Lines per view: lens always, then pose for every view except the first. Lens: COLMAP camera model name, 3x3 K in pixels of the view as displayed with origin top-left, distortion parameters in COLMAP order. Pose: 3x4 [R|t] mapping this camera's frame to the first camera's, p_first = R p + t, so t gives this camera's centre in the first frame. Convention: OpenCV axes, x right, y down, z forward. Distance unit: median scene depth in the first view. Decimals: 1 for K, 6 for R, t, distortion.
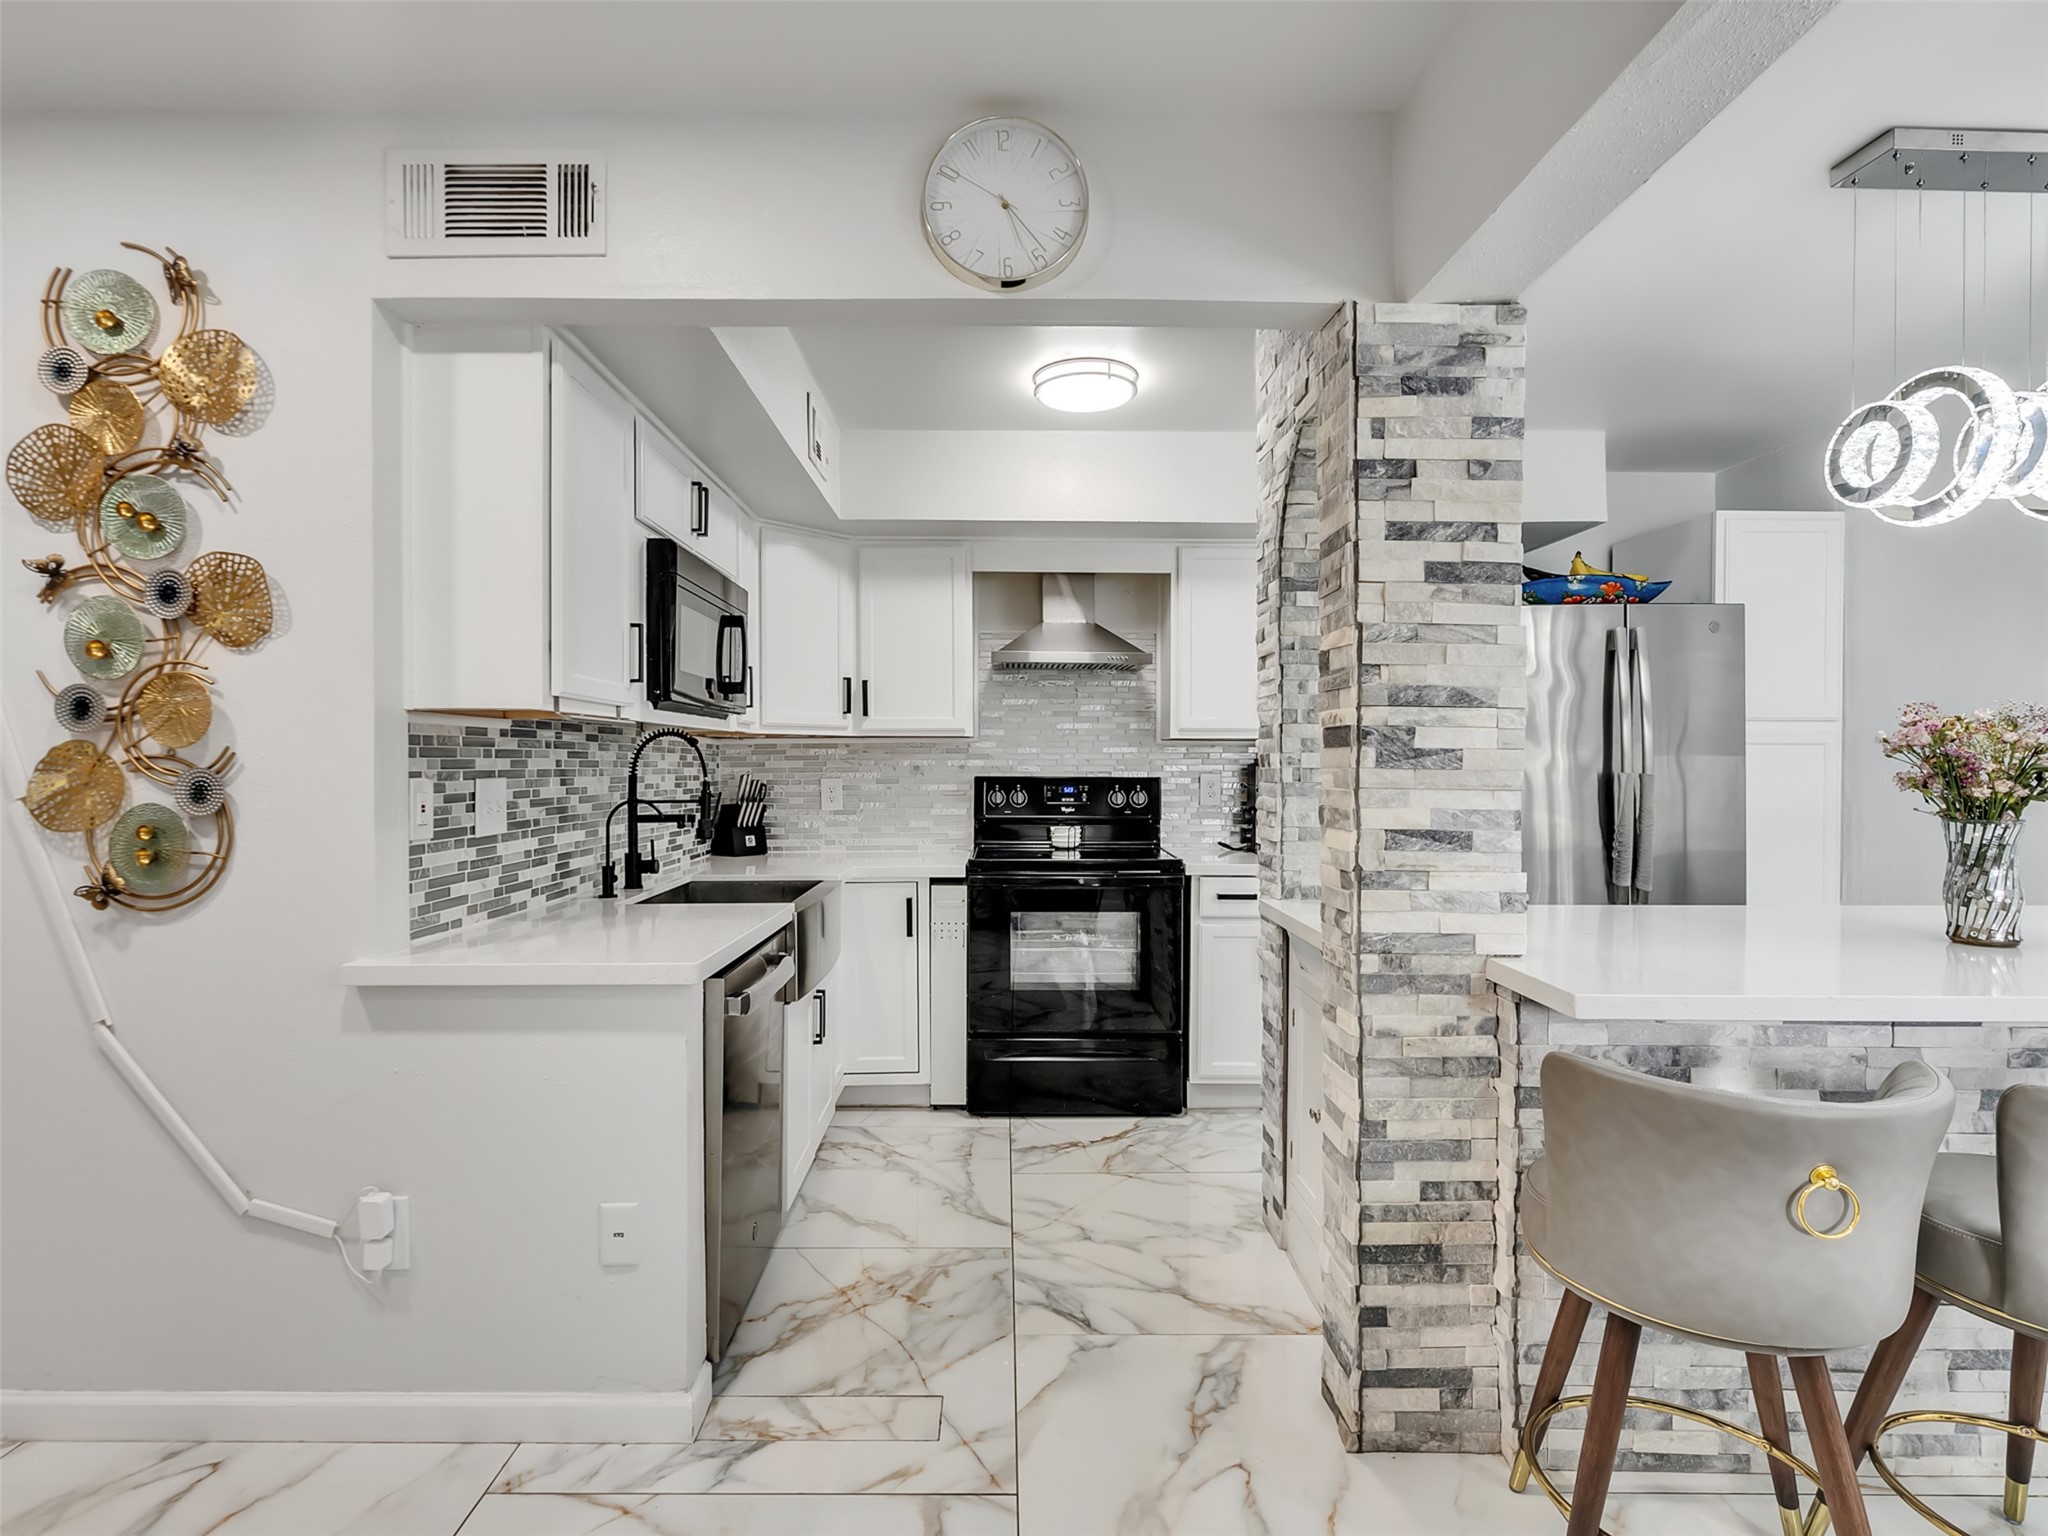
lens RADIAL K [[1049.8, 0, 1026.9], [0, 1049.8, 763.9], [0, 0, 1]] dist [-0.003644, 0.003095]
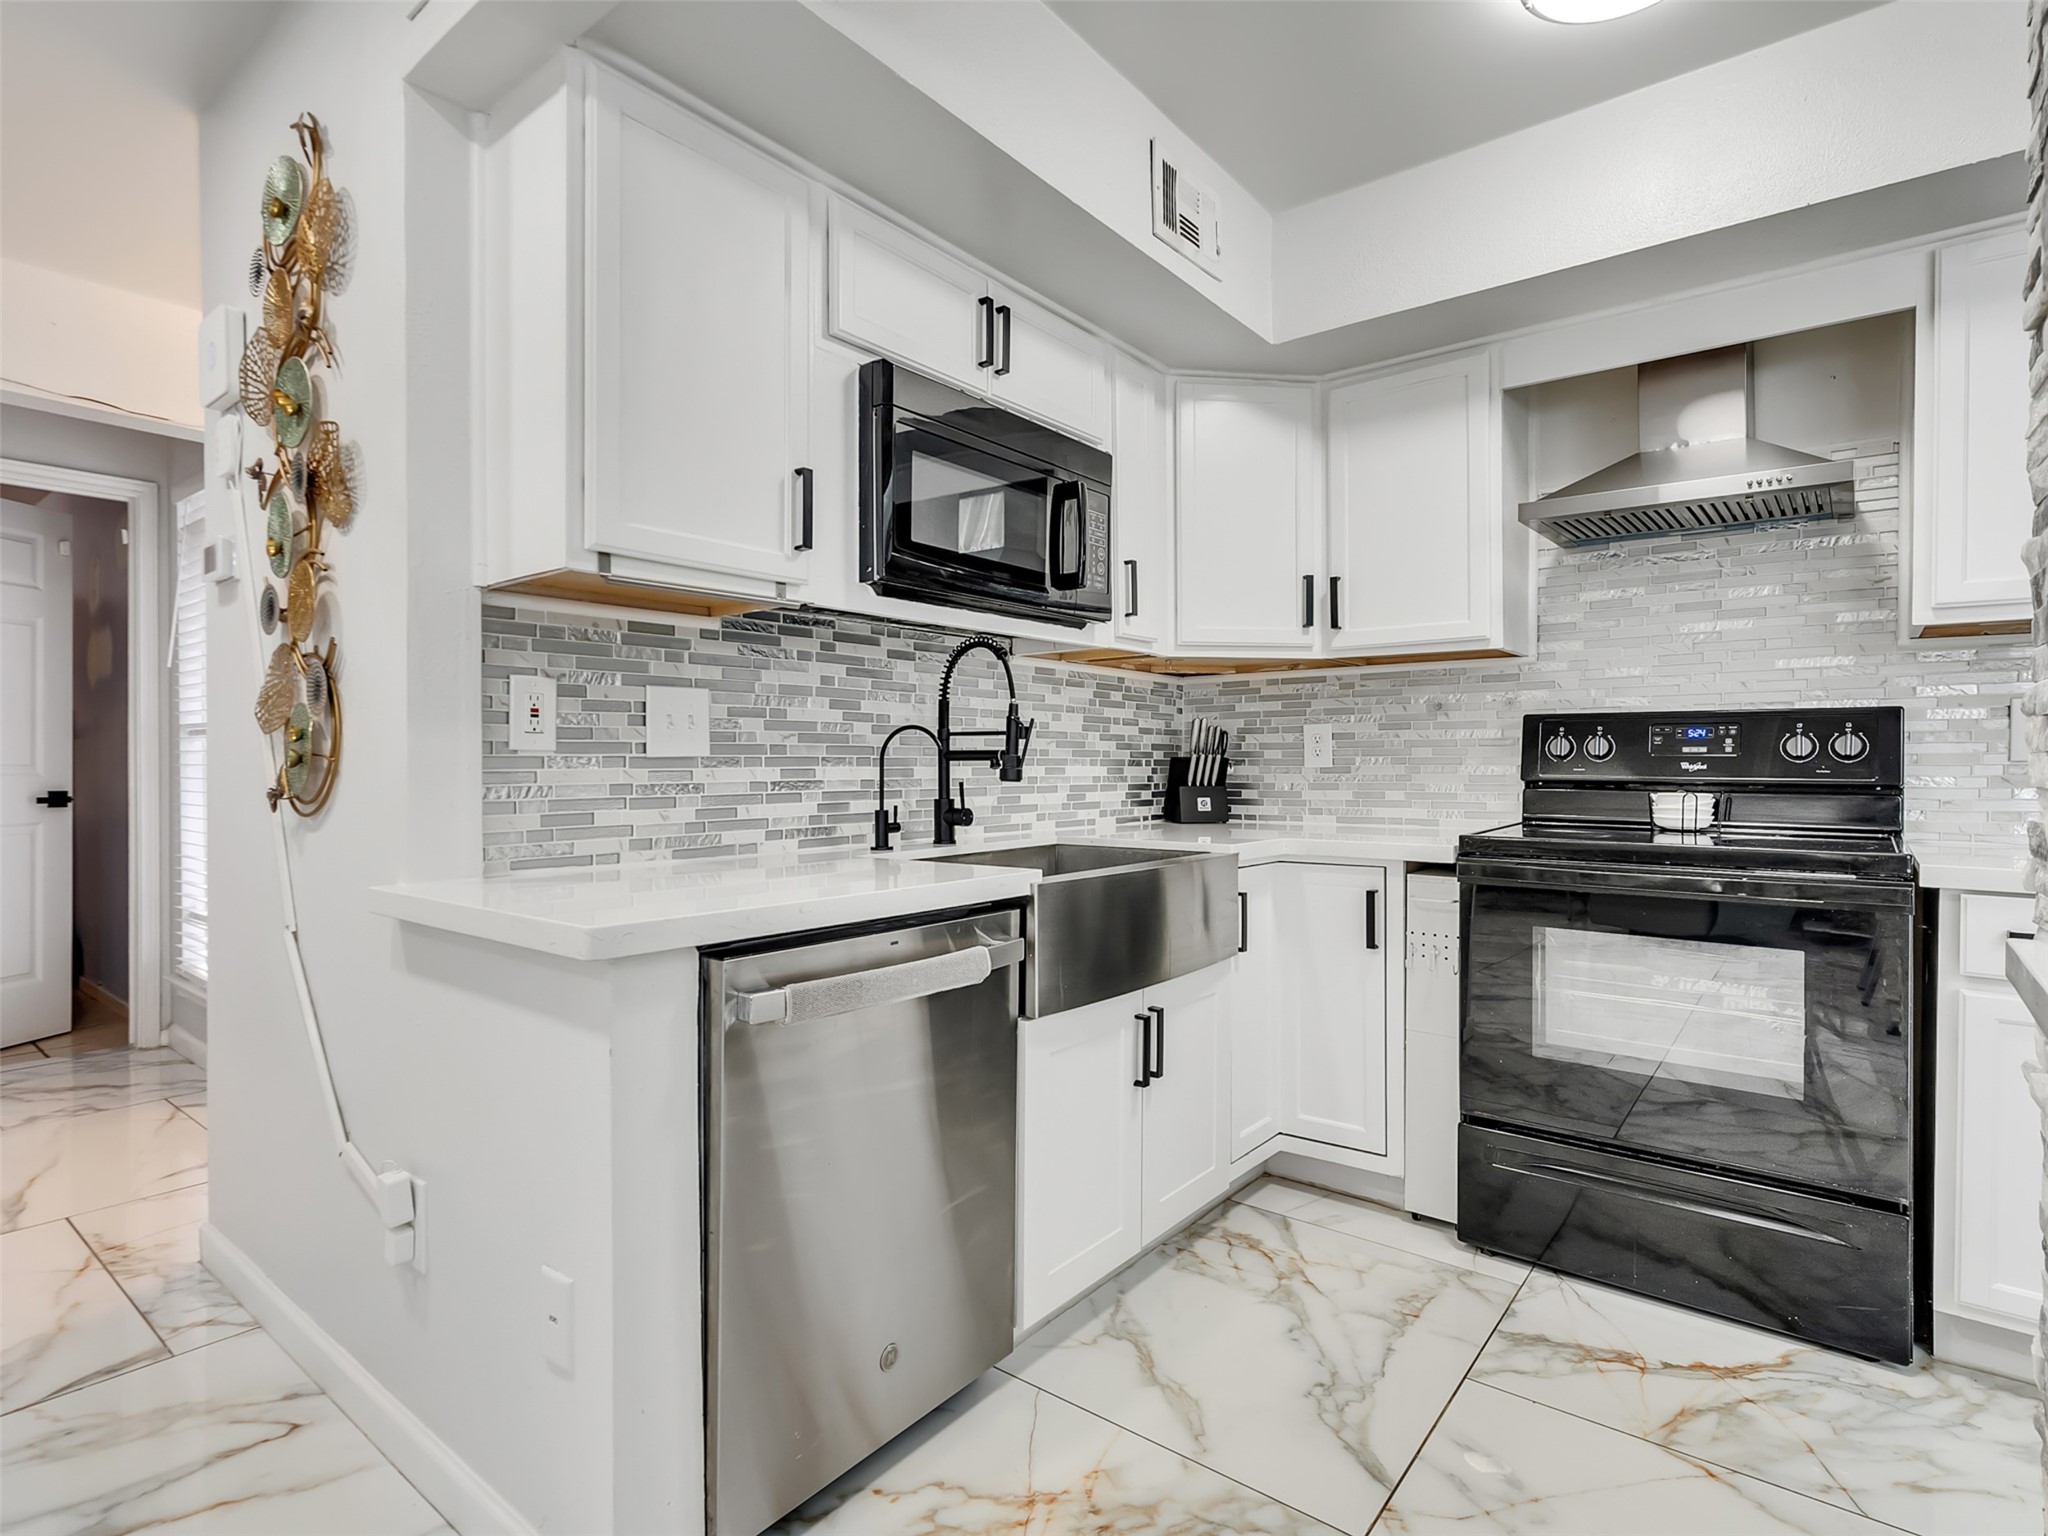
lens RADIAL K [[1049.8, 0, 1010.8], [0, 1049.8, 766.3], [0, 0, 1]] dist [-0.003644, 0.003095]
pose [[0.768540, 0.002758, -0.639795, 0.128411], [0.000469, 0.999988, 0.004873, 0.043013], [0.639801, -0.004045, 0.768530, 0.322868]]
